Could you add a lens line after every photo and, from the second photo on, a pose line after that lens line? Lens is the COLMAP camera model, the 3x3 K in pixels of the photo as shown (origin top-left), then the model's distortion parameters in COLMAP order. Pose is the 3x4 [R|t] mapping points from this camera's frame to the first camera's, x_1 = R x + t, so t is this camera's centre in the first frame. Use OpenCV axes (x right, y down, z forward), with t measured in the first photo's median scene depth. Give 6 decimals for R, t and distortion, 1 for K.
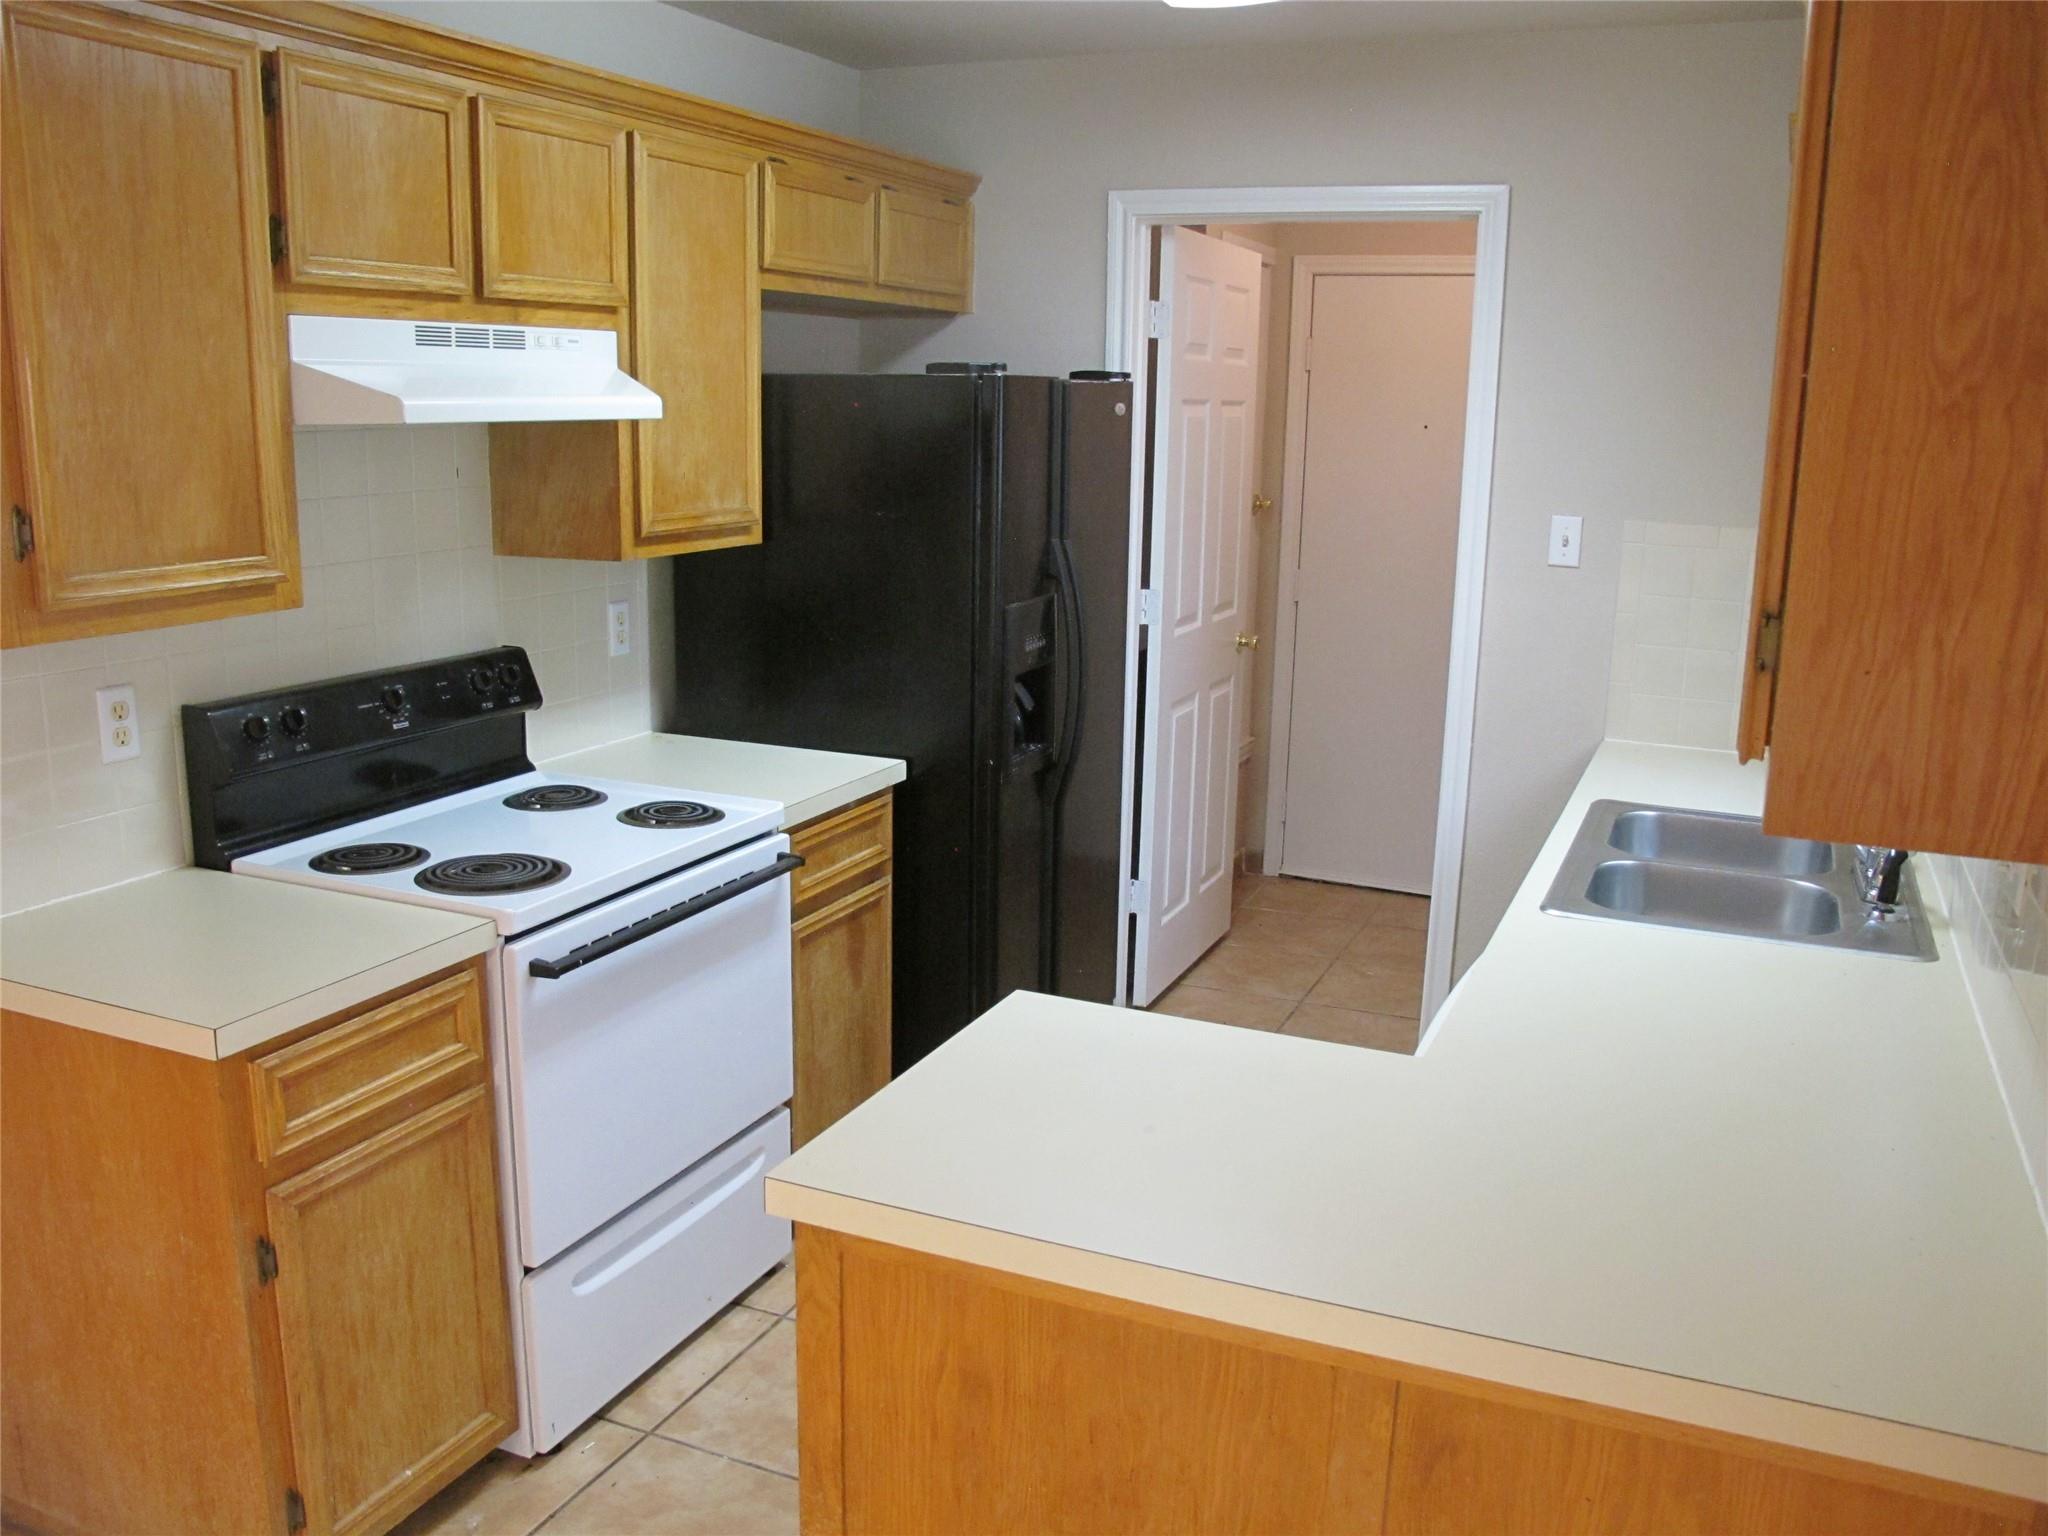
lens RADIAL K [[1712.2, 0, 1010.9], [0, 1712.2, 801.9], [0, 0, 1]] dist [-0.155639, 0.115964]
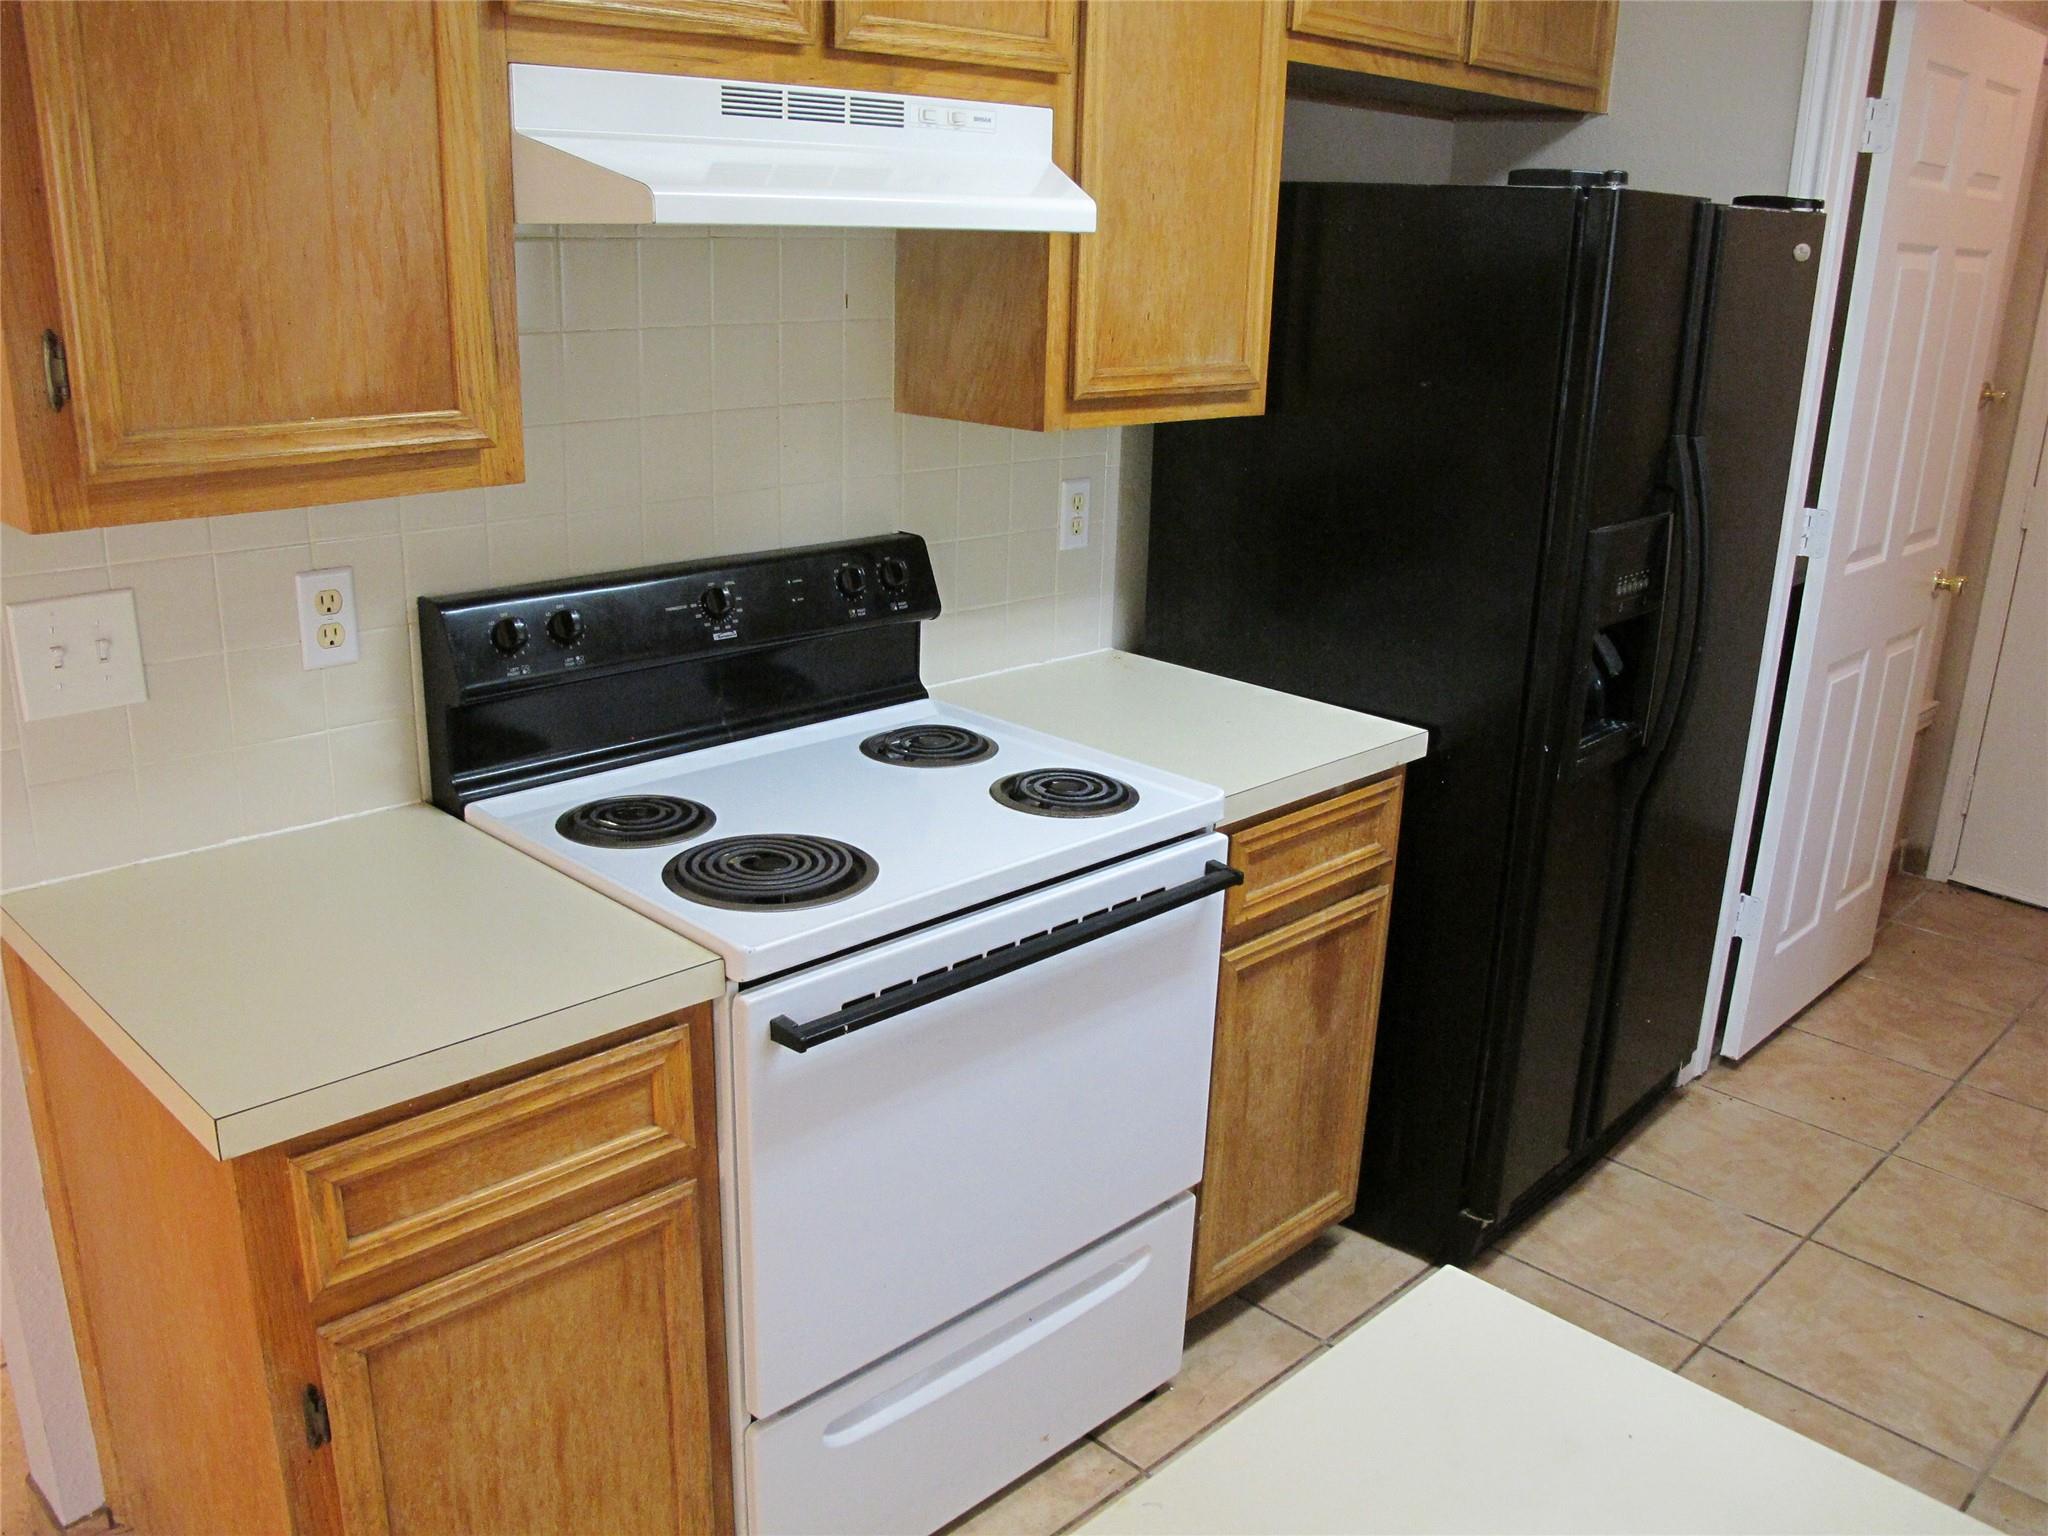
lens RADIAL K [[1722.6, 0, 1022.9], [0, 1722.6, 795.4], [0, 0, 1]] dist [-0.148964, 0.113574]
pose [[0.933640, 0.123025, -0.336426, 0.028681], [-0.094993, 0.990581, 0.098617, -0.059892], [0.345389, -0.060115, 0.936532, 0.303441]]
